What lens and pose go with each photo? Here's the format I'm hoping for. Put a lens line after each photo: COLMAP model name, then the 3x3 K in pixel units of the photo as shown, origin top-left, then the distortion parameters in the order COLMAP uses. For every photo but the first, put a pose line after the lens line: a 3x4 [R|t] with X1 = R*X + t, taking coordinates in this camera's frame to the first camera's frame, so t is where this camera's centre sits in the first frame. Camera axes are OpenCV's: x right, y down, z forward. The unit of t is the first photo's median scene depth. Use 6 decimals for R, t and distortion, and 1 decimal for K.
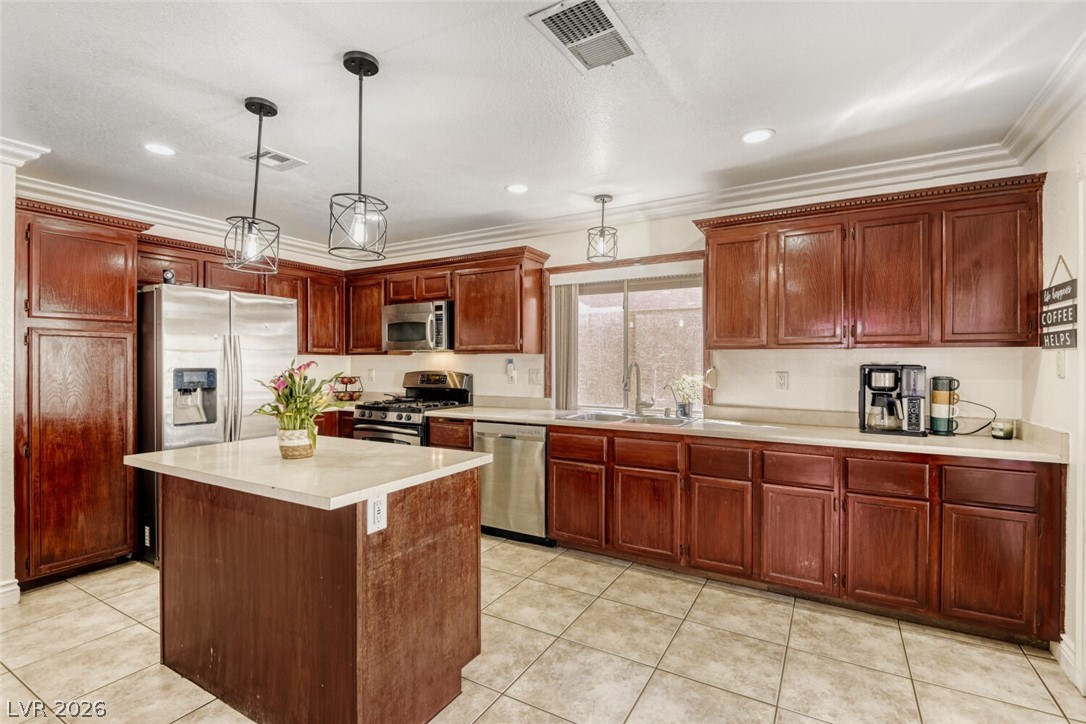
lens RADIAL K [[496.8, 0, 541.2], [0, 496.8, 359.8], [0, 0, 1]] dist [0.000010, -0.012313]
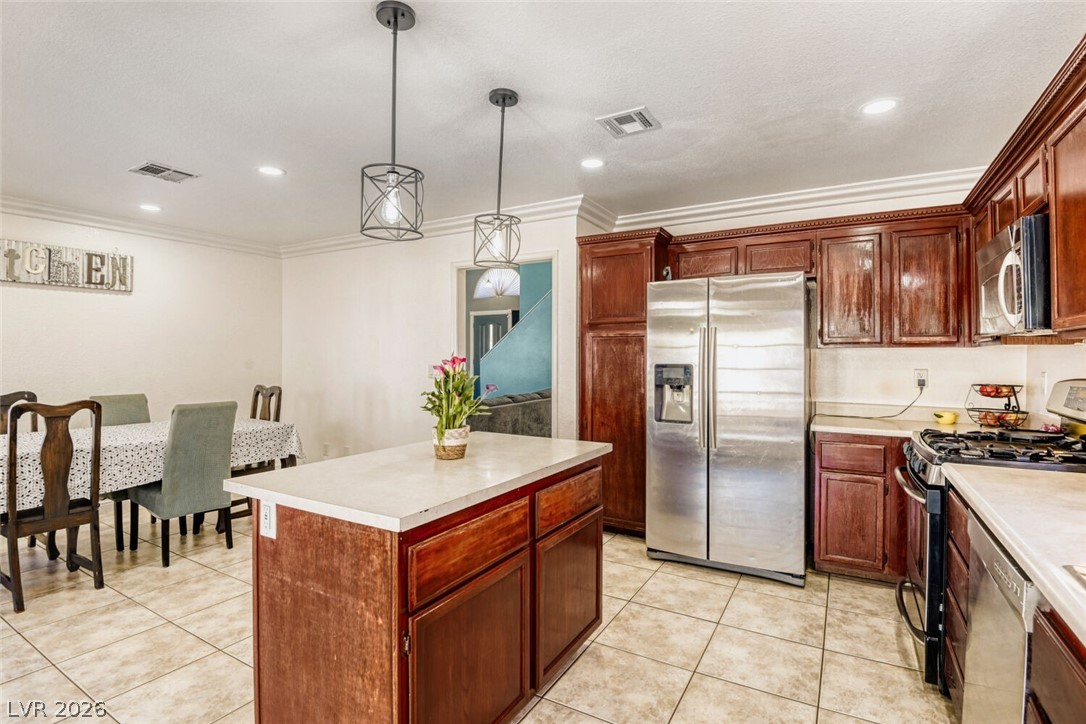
lens RADIAL K [[520.2, 0, 545.0], [0, 520.2, 355.5], [0, 0, 1]] dist [-0.025548, -0.005318]
pose [[0.014155, -0.002353, -0.999897, 0.379951], [0.000949, 0.999997, -0.002340, 0.002224], [0.999899, -0.000916, 0.014157, 0.883360]]
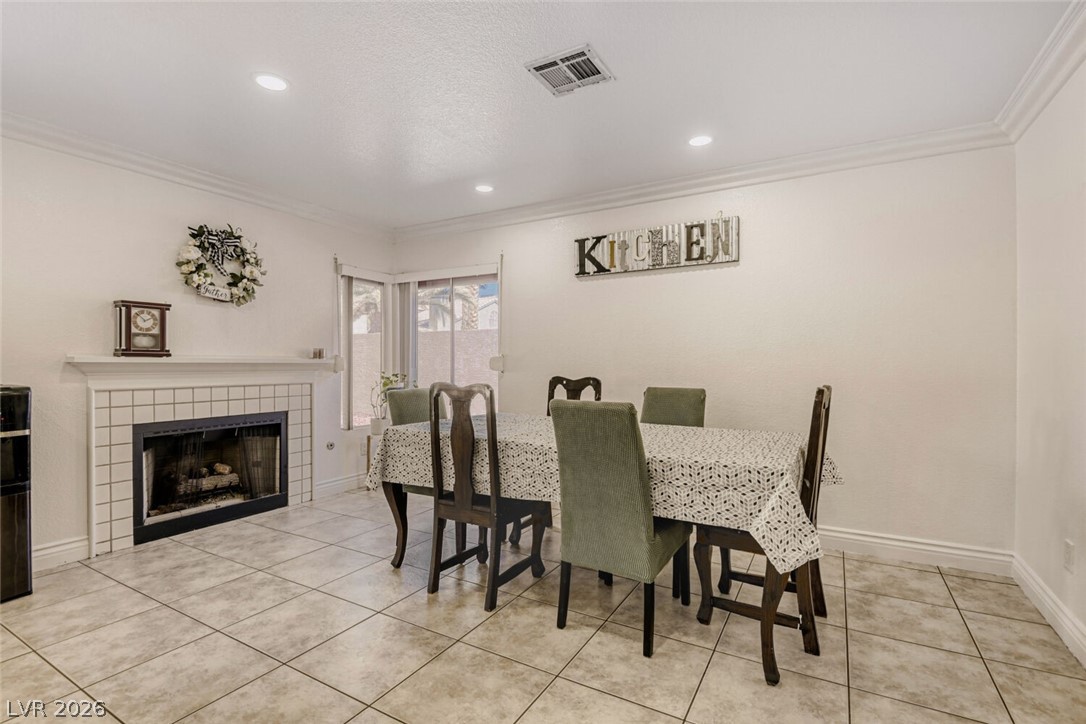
lens RADIAL K [[496.8, 0, 529.2], [0, 496.8, 363.5], [0, 0, 1]] dist [0.000010, -0.012313]
pose [[-0.999970, -0.002595, -0.007318, -0.748220], [-0.002582, 0.999995, -0.001864, 0.056735], [0.007323, -0.001845, -0.999971, 0.835456]]
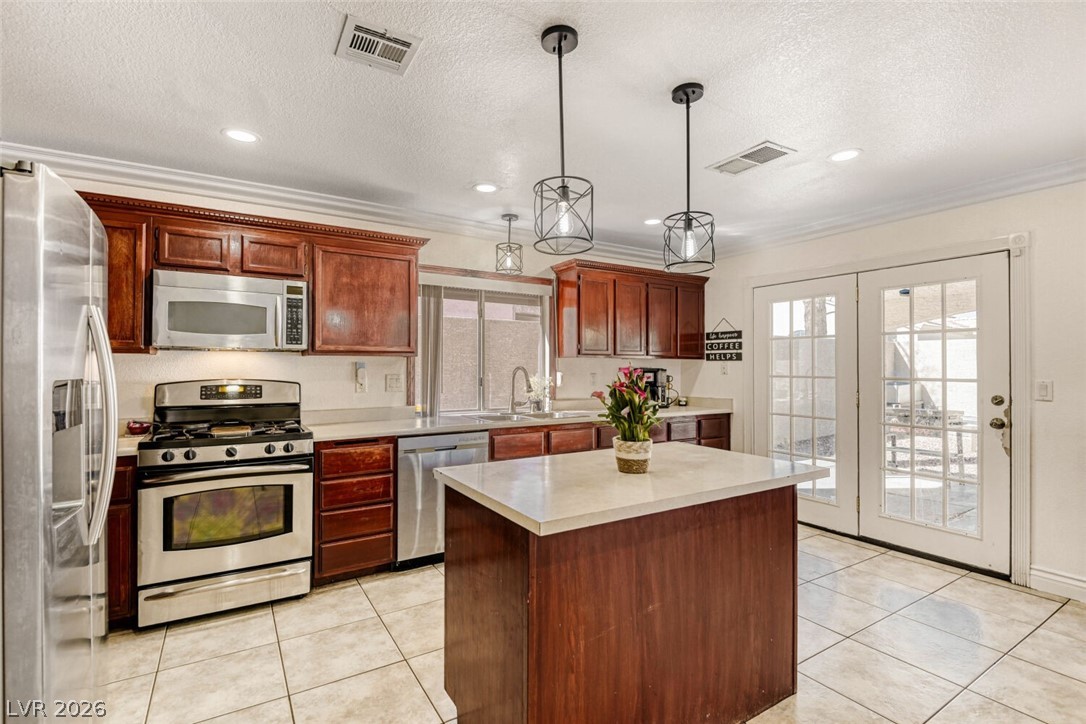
lens RADIAL K [[496.8, 0, 533.4], [0, 496.8, 370.9], [0, 0, 1]] dist [0.000010, -0.012313]
pose [[0.469602, -0.006898, 0.882851, -1.027247], [-0.005246, 0.999930, 0.010604, 0.002387], [-0.882863, -0.009611, 0.469533, 0.557591]]
